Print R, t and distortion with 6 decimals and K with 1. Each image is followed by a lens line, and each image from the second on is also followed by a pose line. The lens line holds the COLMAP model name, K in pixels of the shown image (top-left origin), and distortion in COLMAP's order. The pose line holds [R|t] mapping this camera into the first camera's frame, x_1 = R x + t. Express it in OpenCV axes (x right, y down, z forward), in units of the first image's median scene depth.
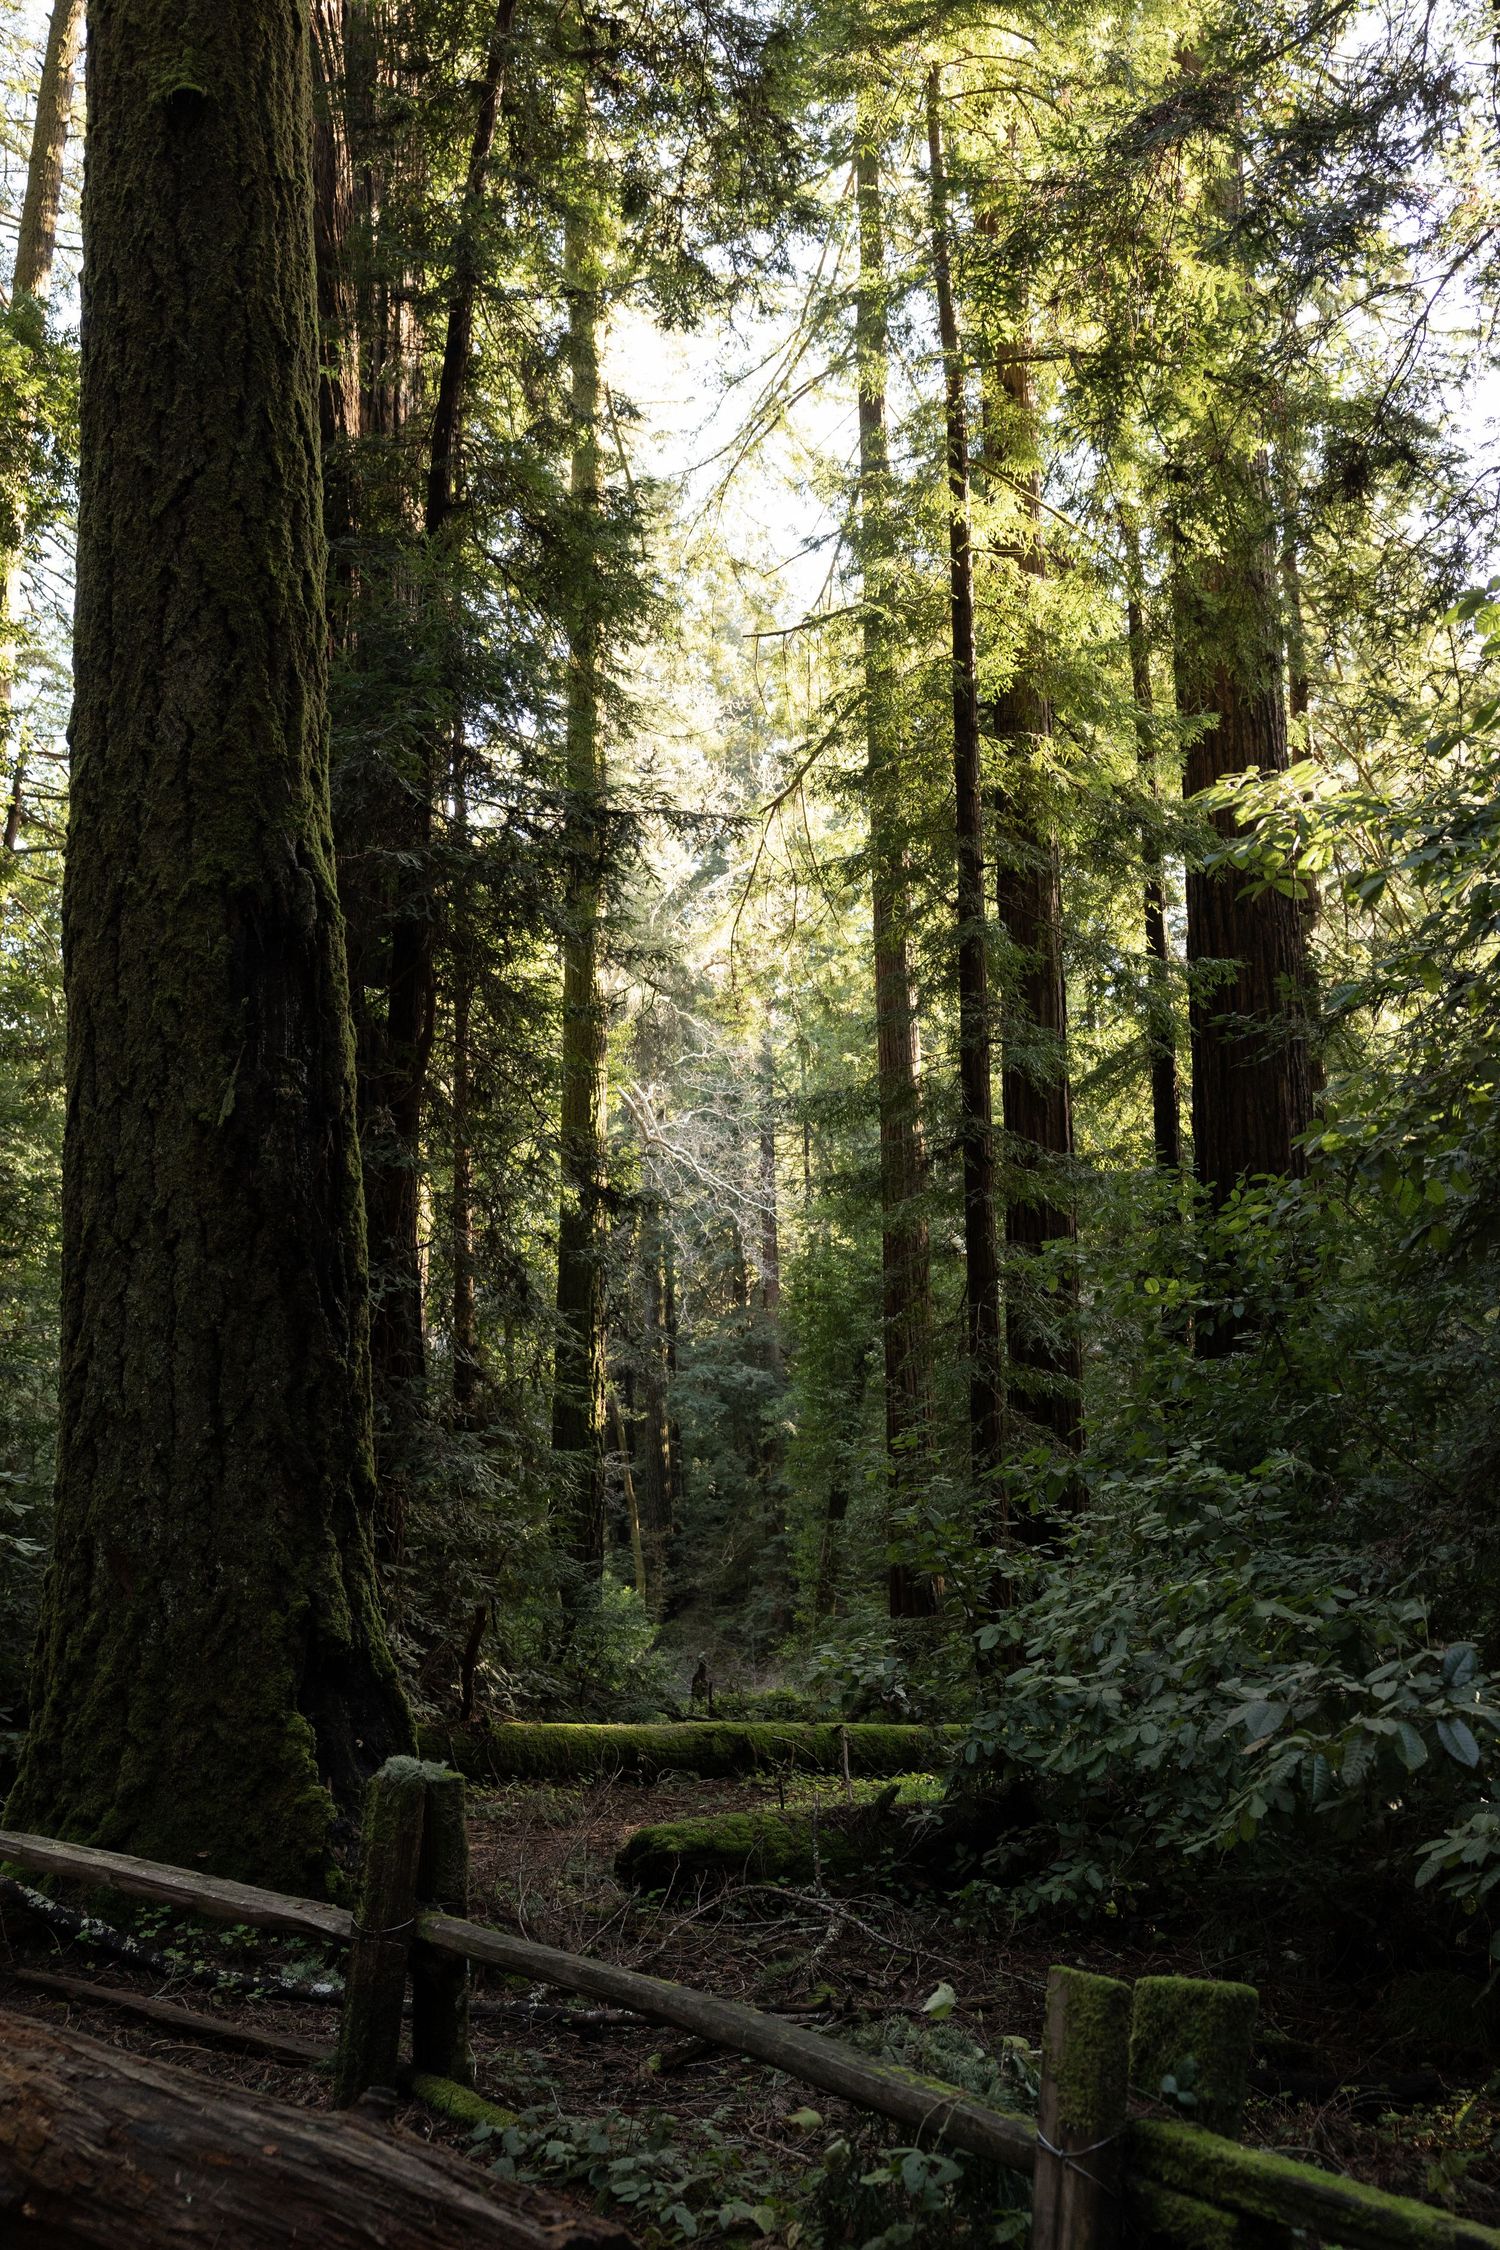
lens RADIAL K [[2124.1, 0, 761.9], [0, 2124.1, 1124.6], [0, 0, 1]] dist [-0.004268, 0.000000]
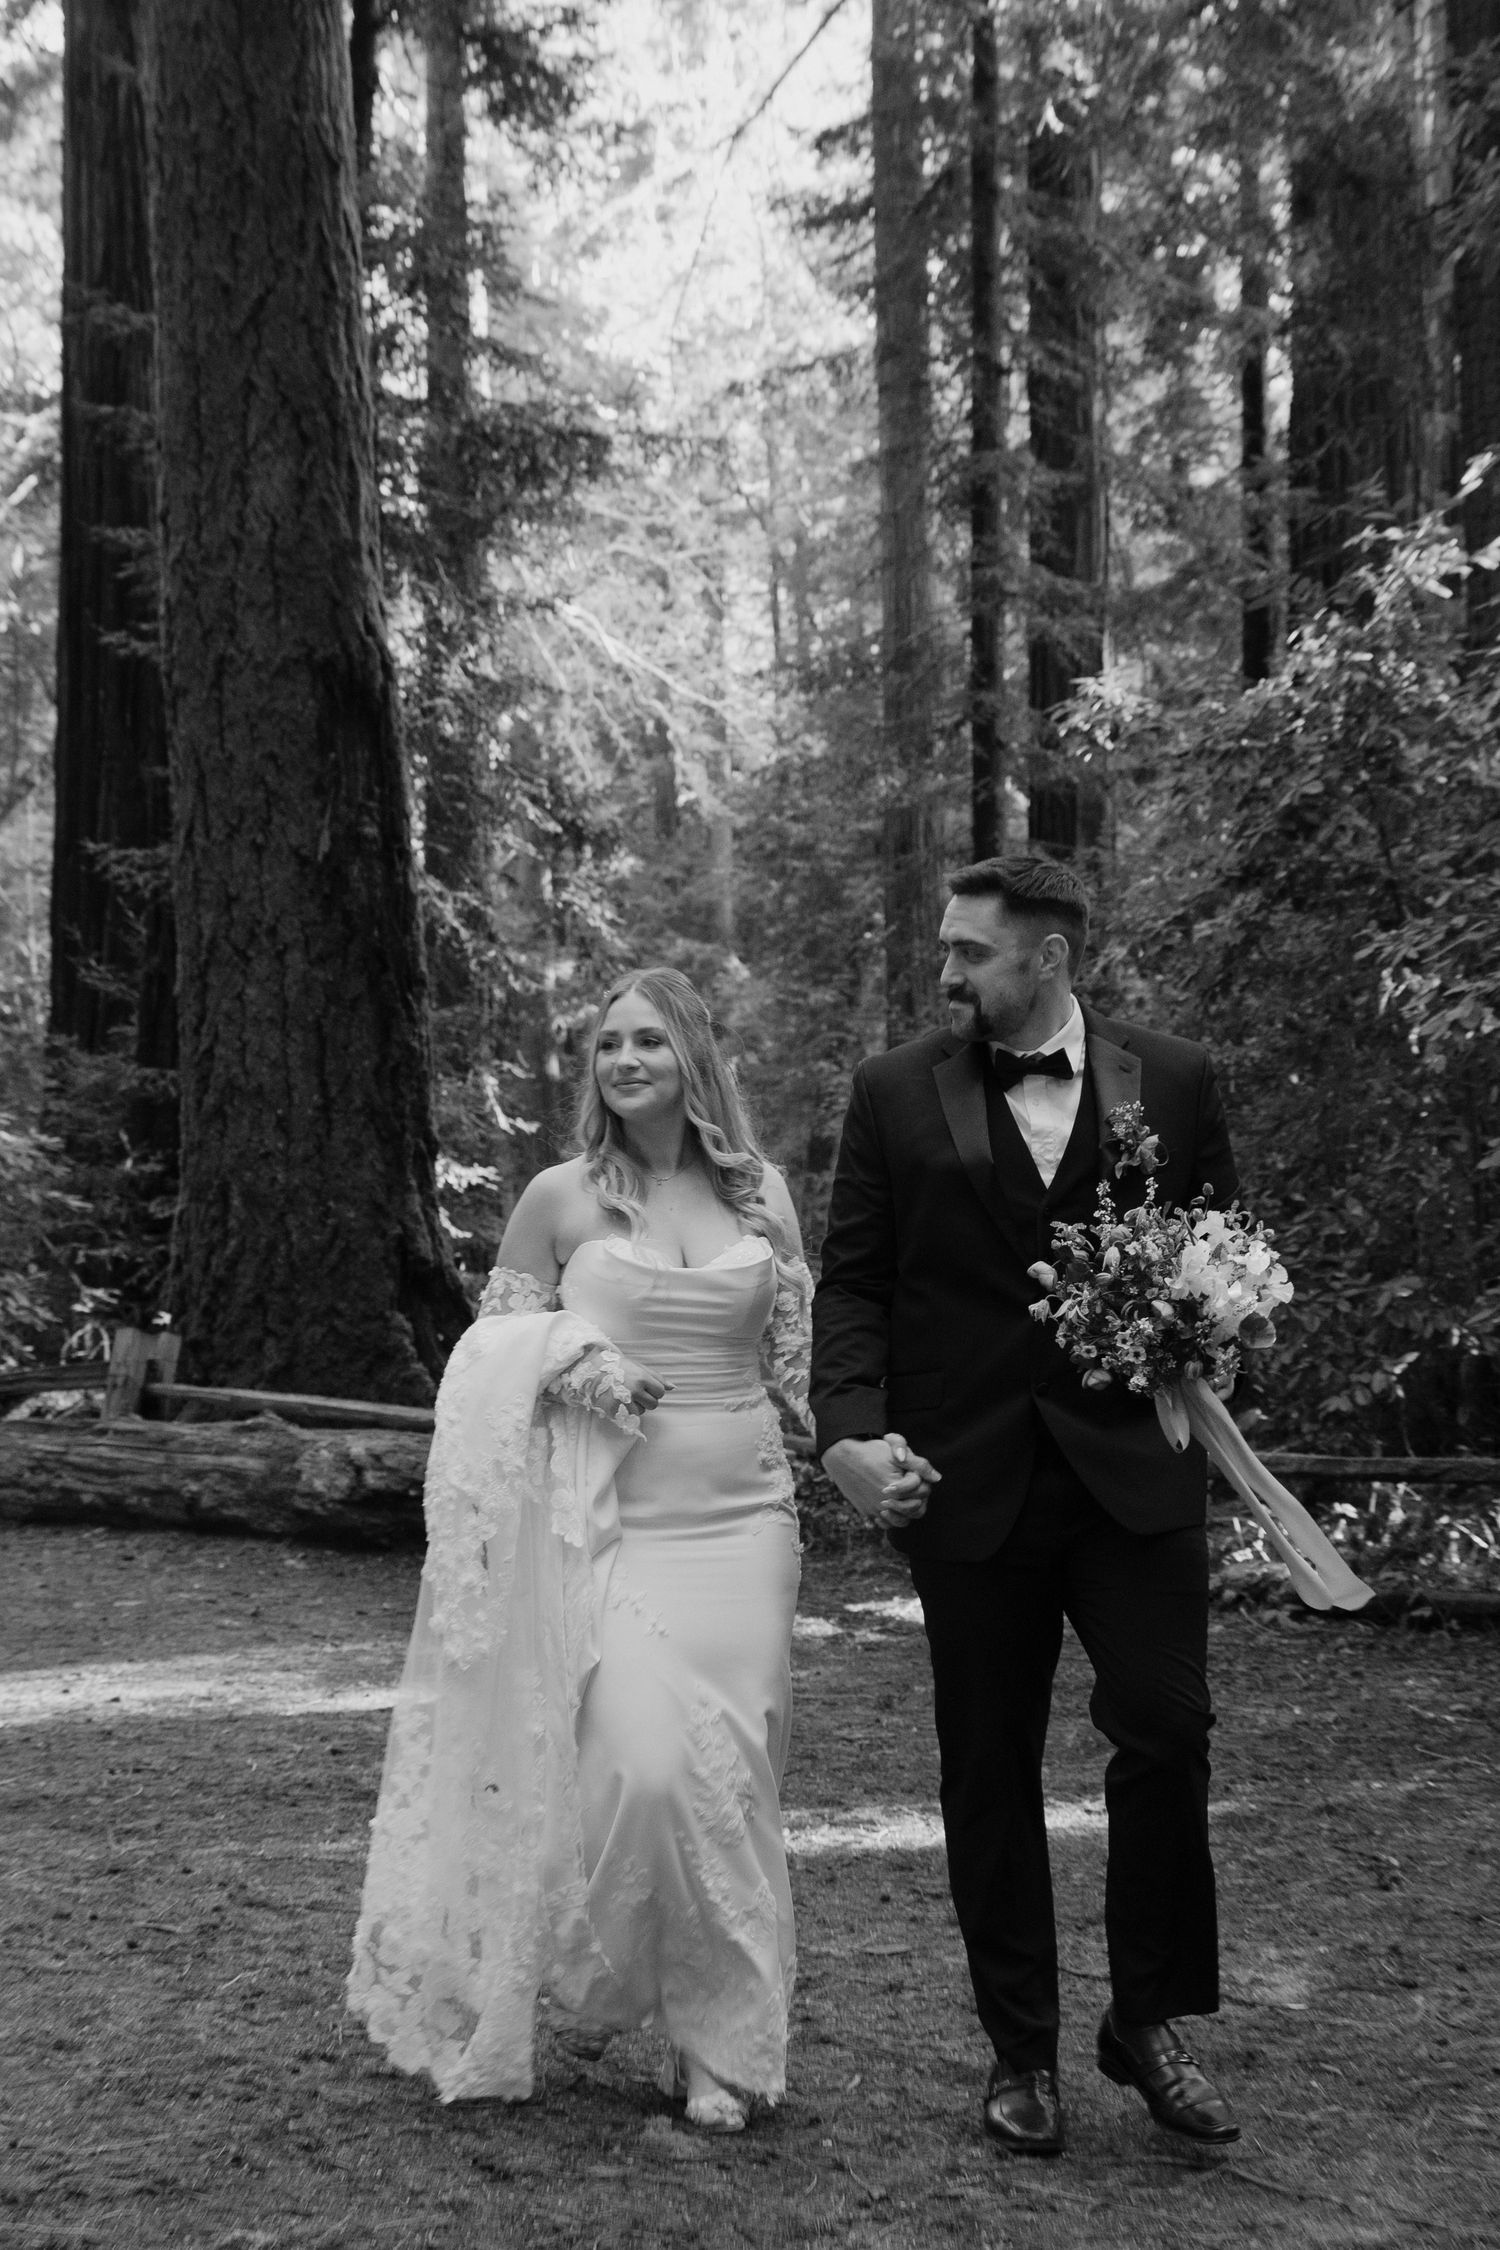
lens RADIAL K [[3334.1, 0, 761.2], [0, 3334.1, 1143.7], [0, 0, 1]] dist [-0.018315, 0.000000]
pose [[0.999850, 0.000829, 0.017298, -0.023728], [-0.003818, 0.984837, 0.173438, -0.151244], [-0.016892, -0.173478, 0.984693, -0.831290]]
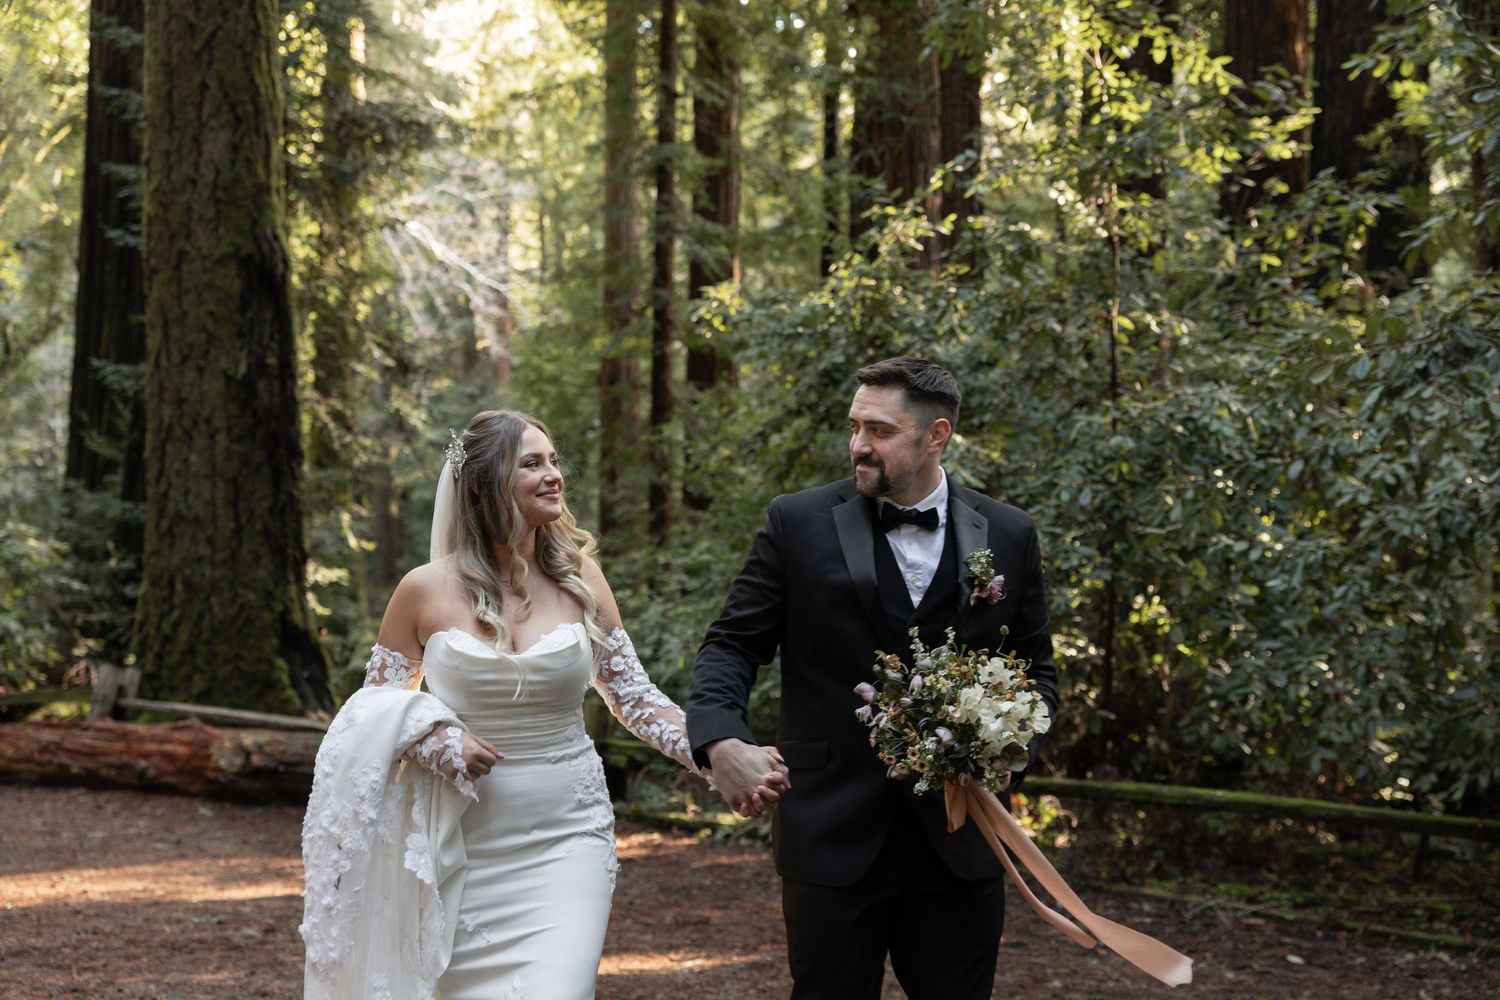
lens RADIAL K [[2054.3, 0, 753.1], [0, 2054.3, 503.1], [0, 0, 1]] dist [0.024634, 0.000000]
pose [[0.991296, 0.031718, 0.127772, -0.012345], [-0.049876, 0.988677, 0.141530, -0.158106], [-0.121836, -0.146671, 0.981653, -0.868050]]
